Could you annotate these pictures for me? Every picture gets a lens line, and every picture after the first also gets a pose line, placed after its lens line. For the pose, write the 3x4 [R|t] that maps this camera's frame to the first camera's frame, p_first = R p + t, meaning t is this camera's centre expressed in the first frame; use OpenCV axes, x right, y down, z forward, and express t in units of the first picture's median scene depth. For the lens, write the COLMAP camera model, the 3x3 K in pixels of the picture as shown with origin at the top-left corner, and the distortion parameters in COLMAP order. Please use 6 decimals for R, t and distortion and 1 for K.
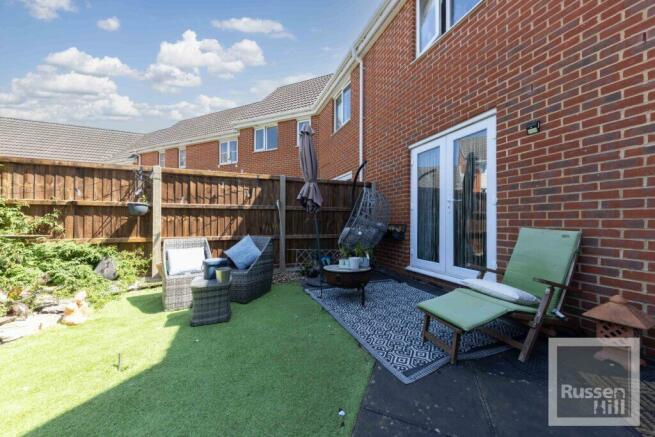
lens RADIAL K [[231.2, 0, 326.2], [0, 231.2, 222.6], [0, 0, 1]] dist [0.007245, -0.000029]
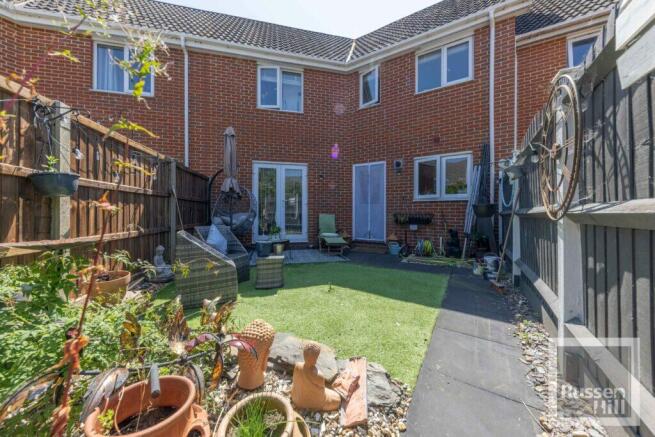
lens RADIAL K [[231.2, 0, 326.2], [0, 231.2, 222.6], [0, 0, 1]] dist [0.007245, -0.000029]
pose [[0.167185, -0.037940, 0.985195, -1.356644], [0.002937, 0.999274, 0.037984, 0.010577], [-0.985921, -0.003457, 0.167175, 0.378895]]
